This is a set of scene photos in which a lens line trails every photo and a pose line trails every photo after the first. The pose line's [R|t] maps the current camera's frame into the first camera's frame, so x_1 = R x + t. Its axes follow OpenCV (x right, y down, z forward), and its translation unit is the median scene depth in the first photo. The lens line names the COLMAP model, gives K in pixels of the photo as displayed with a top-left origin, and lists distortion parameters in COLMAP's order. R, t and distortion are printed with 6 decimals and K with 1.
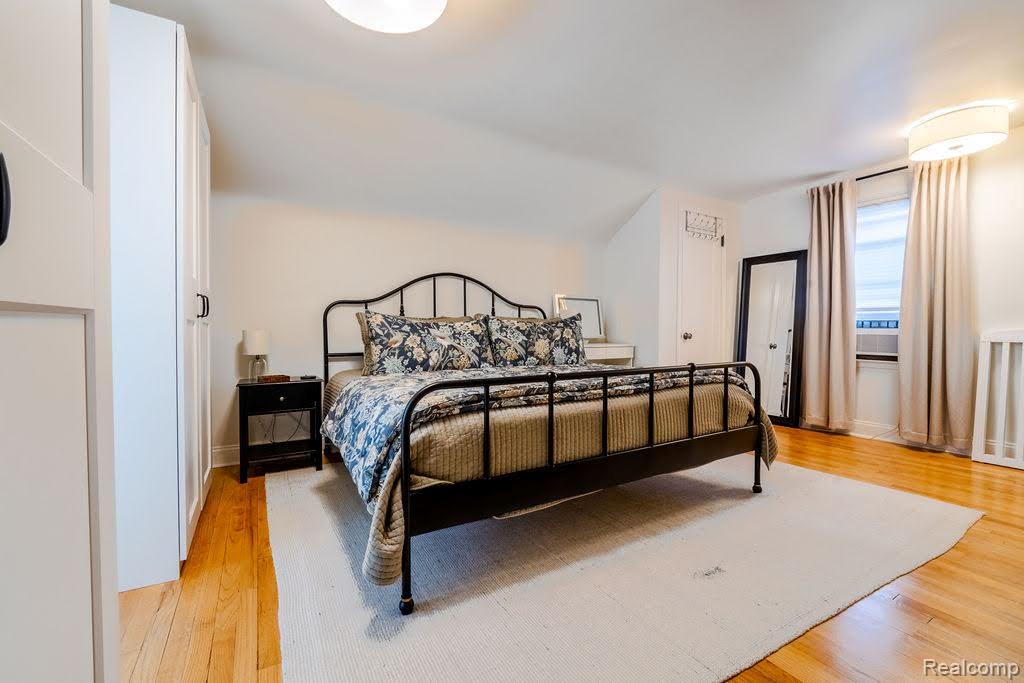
lens RADIAL K [[417.2, 0, 511.5], [0, 417.2, 339.6], [0, 0, 1]] dist [-0.002683, -0.000328]
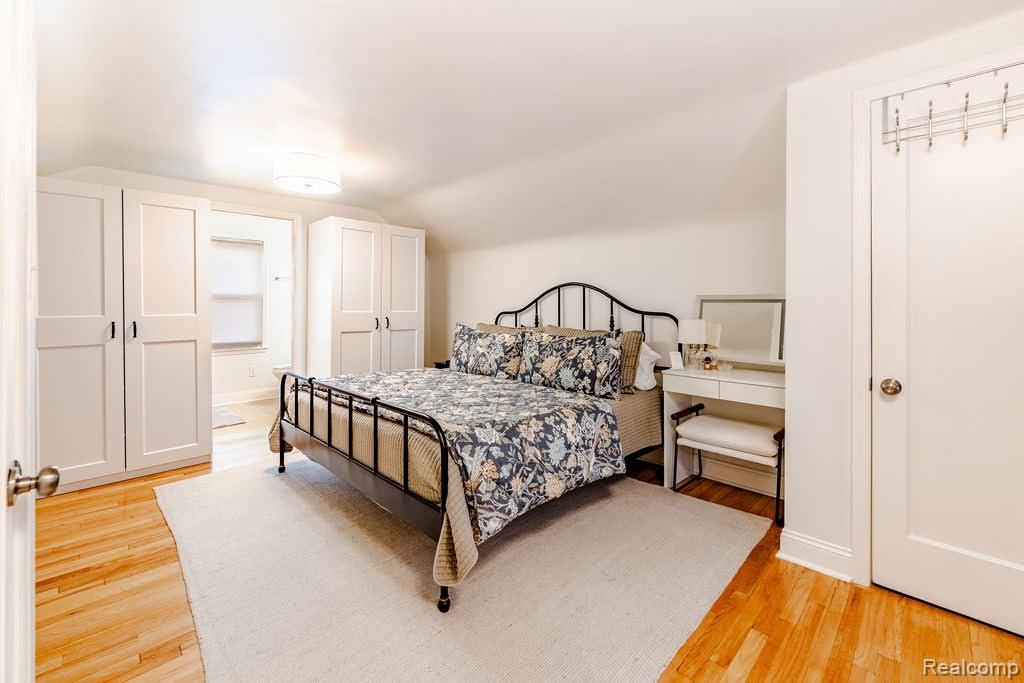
lens RADIAL K [[417.2, 0, 506.7], [0, 417.2, 308.8], [0, 0, 1]] dist [-0.002683, -0.000328]
pose [[0.270103, 0.004047, -0.962823, 0.902137], [-0.019655, 0.999806, -0.001311, -0.099770], [0.962631, 0.019279, 0.270130, 0.623808]]
